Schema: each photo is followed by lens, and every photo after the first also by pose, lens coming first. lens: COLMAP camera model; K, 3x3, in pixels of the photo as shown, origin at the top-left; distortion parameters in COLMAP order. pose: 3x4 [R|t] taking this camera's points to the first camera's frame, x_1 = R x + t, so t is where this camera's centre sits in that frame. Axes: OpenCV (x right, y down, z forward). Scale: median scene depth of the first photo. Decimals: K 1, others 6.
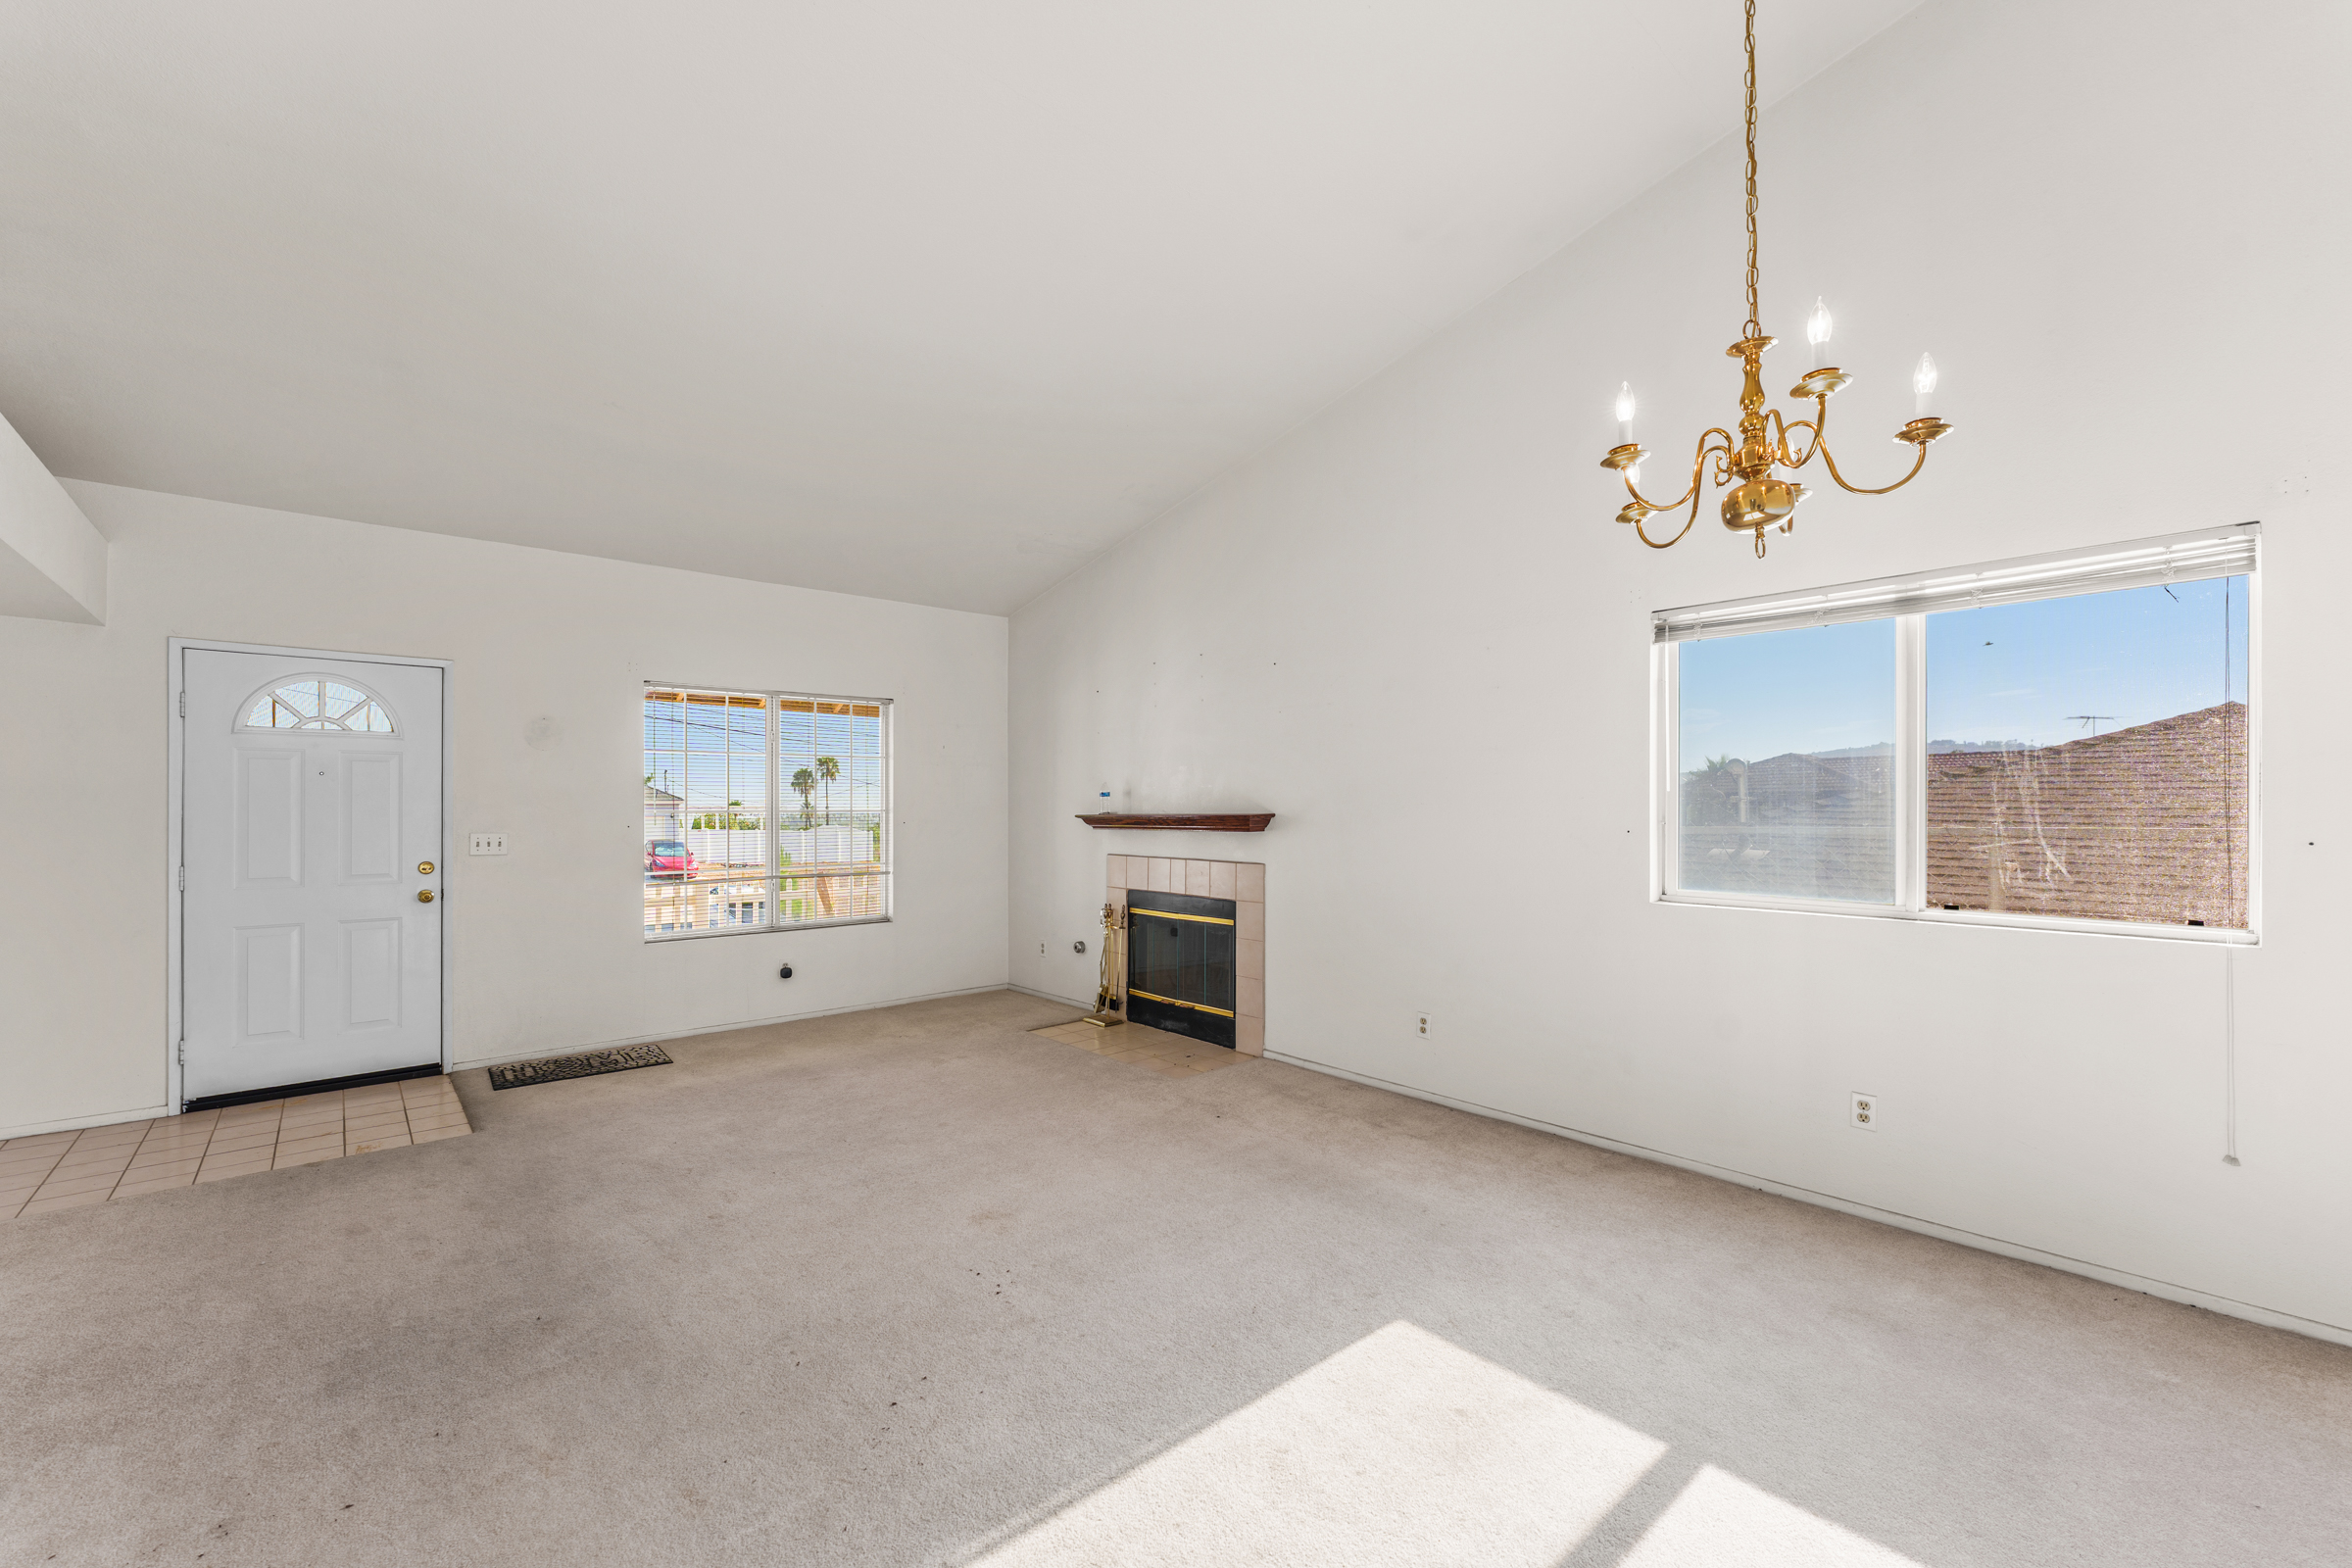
lens RADIAL K [[947.3, 0, 1172.5], [0, 947.3, 797.3], [0, 0, 1]] dist [-0.000574, 0.000140]
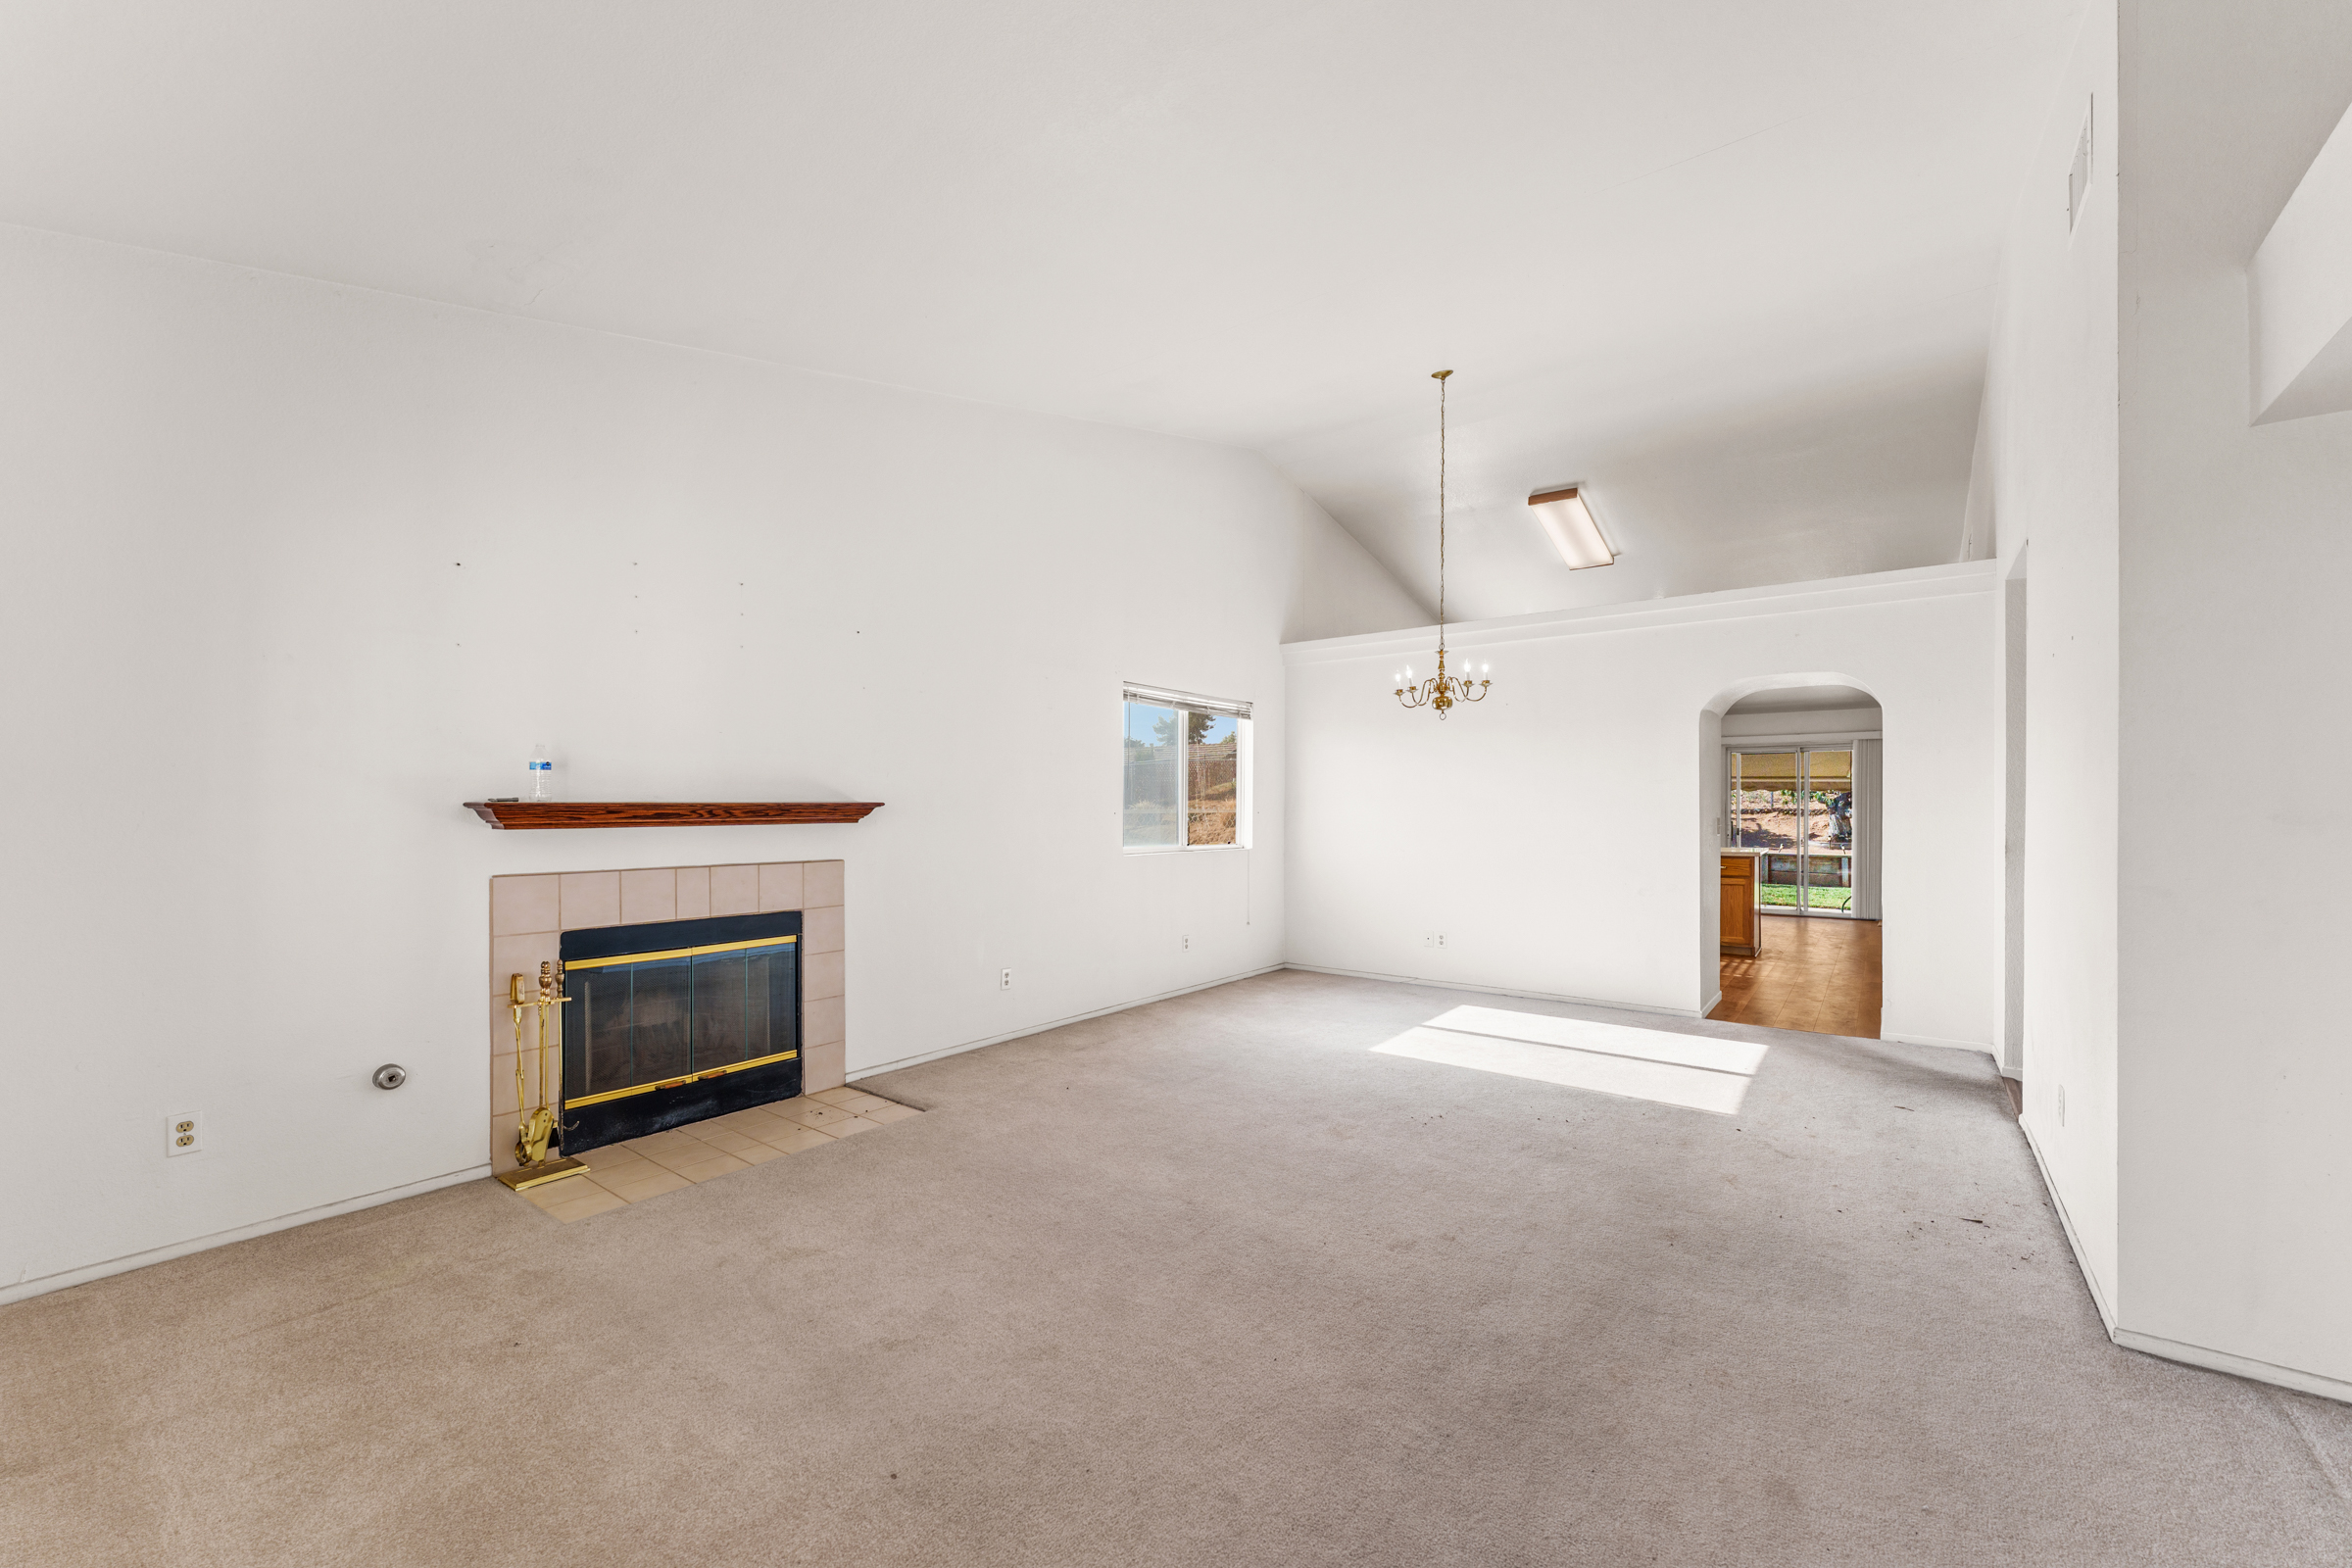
lens RADIAL K [[947.3, 0, 1172.5], [0, 947.3, 797.3], [0, 0, 1]] dist [-0.000574, 0.000140]
pose [[-0.193714, 0.010211, 0.981005, -0.791649], [-0.013533, 0.999823, -0.013079, 0.019943], [-0.980965, -0.015809, -0.193541, 0.856659]]
